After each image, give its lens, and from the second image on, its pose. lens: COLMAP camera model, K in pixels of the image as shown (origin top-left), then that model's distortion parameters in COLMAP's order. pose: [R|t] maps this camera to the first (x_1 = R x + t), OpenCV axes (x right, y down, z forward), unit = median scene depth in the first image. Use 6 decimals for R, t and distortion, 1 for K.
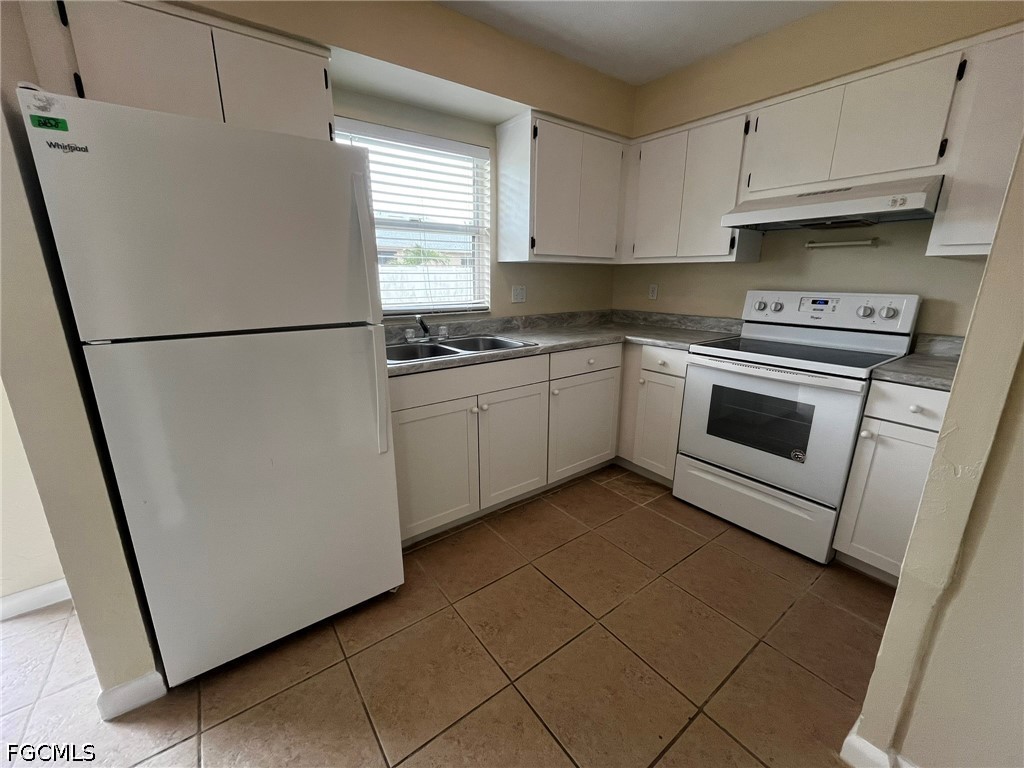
lens RADIAL K [[412.2, 0, 510.9], [0, 412.2, 384.9], [0, 0, 1]] dist [-0.002526, -0.000112]
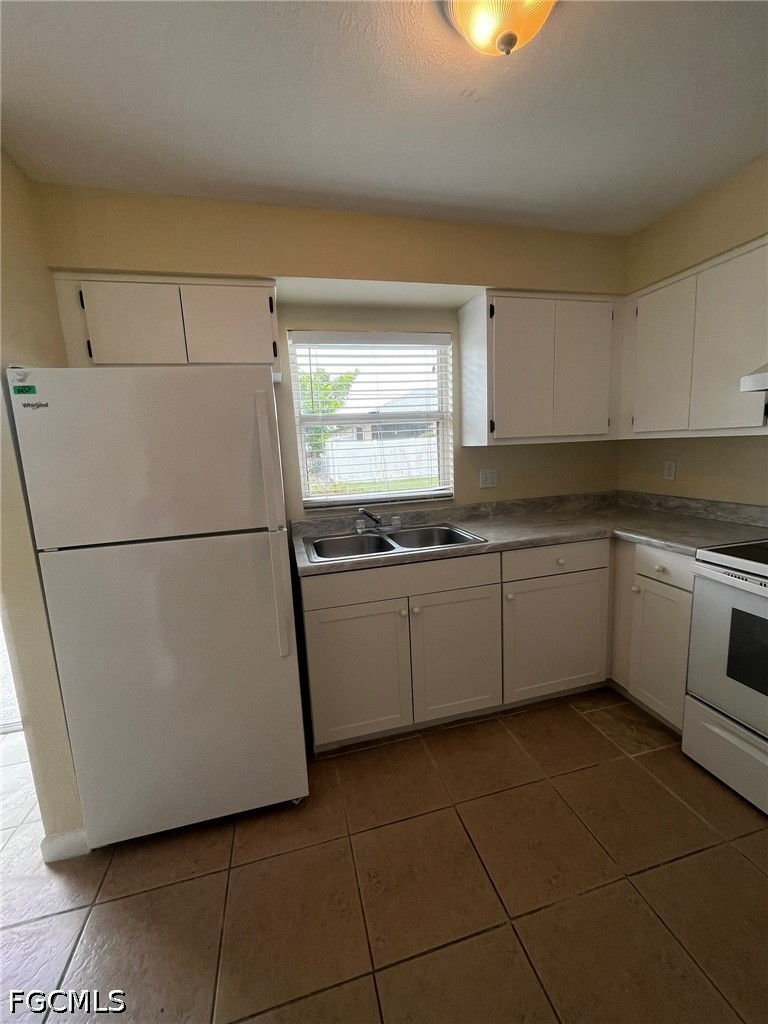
lens RADIAL K [[412.2, 0, 388.7], [0, 412.2, 511.0], [0, 0, 1]] dist [-0.002526, -0.000112]
pose [[0.924976, 0.012493, -0.379820, 0.204229], [-0.047683, 0.995376, -0.083383, -0.078319], [0.377022, 0.095238, 0.921295, 0.102708]]
